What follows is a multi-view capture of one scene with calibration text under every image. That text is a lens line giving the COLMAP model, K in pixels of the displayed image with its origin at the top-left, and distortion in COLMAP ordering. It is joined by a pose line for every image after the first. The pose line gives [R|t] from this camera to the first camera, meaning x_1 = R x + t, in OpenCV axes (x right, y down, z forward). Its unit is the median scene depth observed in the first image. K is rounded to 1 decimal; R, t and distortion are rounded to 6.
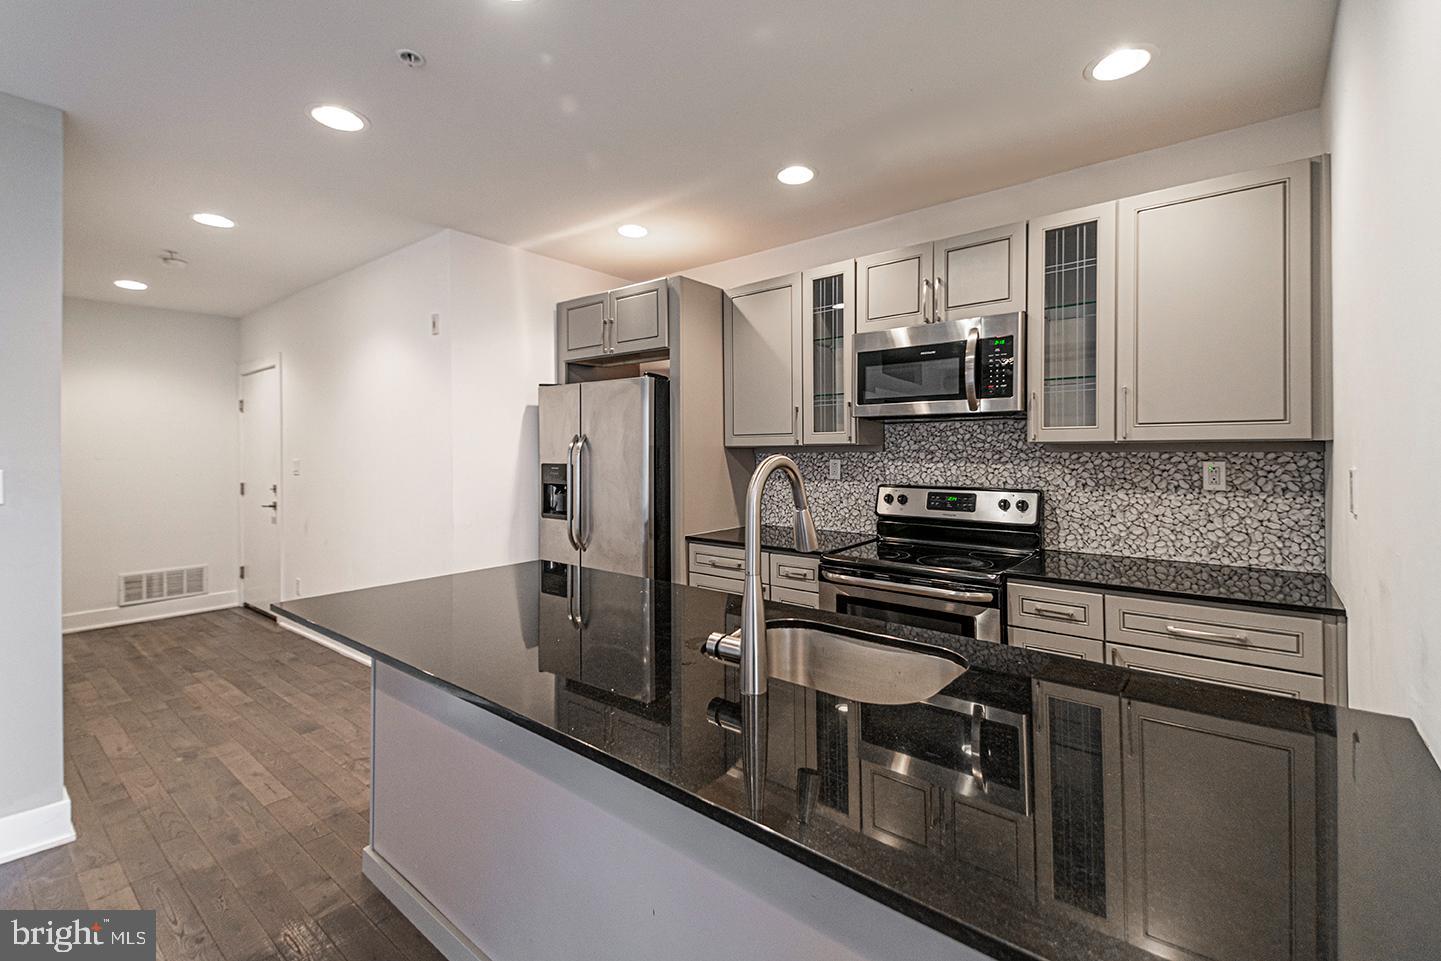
lens RADIAL K [[602.1, 0, 719.8], [0, 602.1, 464.7], [0, 0, 1]] dist [0.054406, -0.026236]
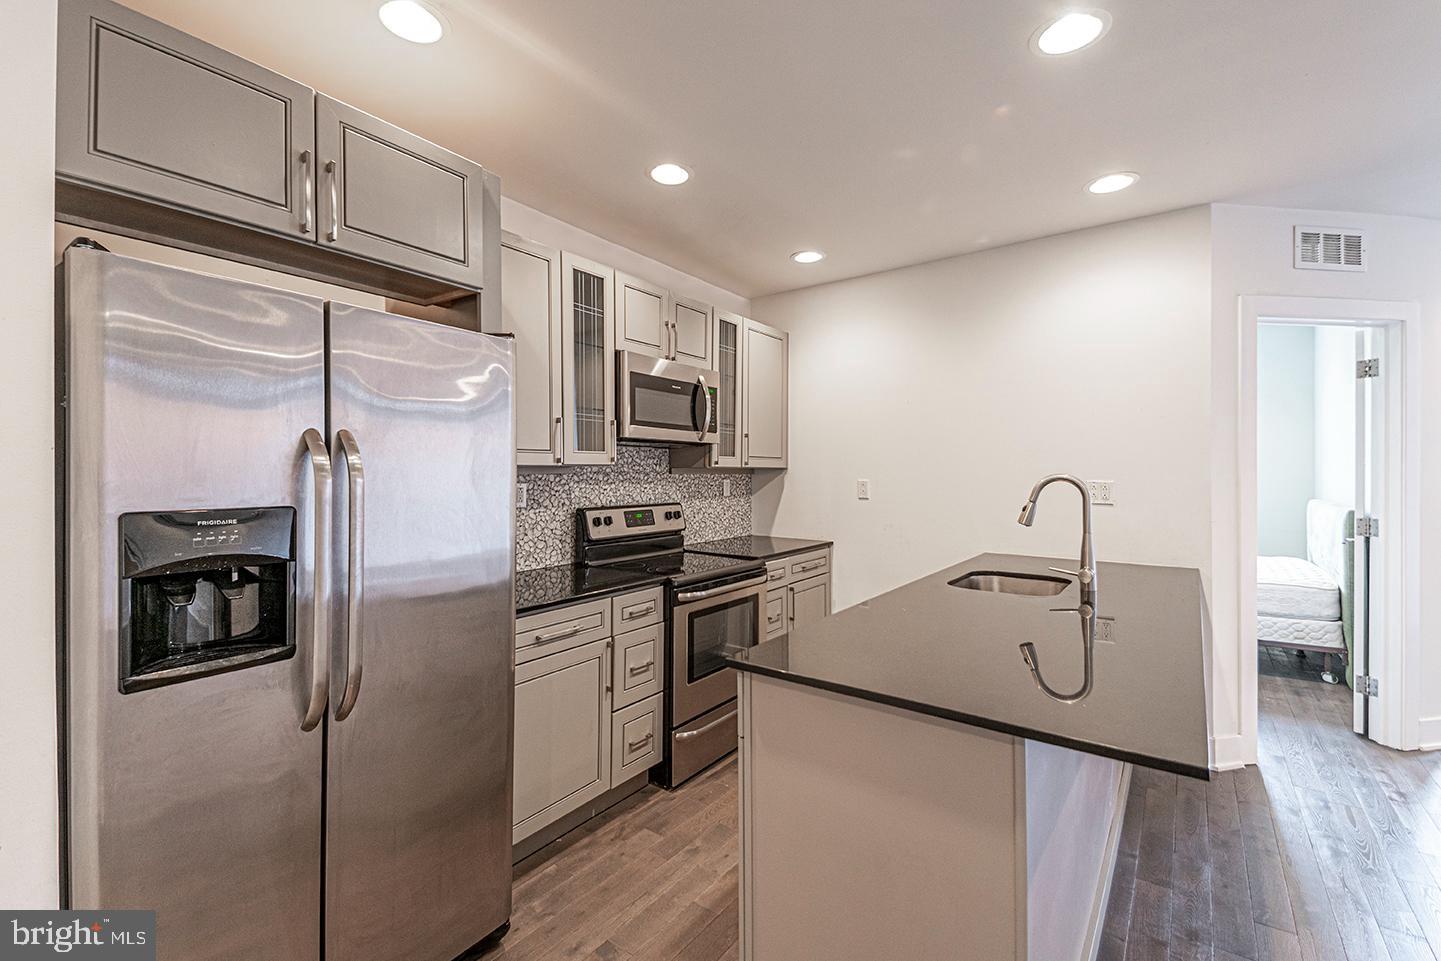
lens RADIAL K [[616.0, 0, 721.8], [0, 616.0, 475.2], [0, 0, 1]] dist [0.056830, -0.029334]
pose [[-0.038125, 0.001572, 0.999272, -0.745719], [0.026757, 0.999642, -0.000552, -0.013334], [-0.998915, 0.026716, -0.038153, 0.868879]]
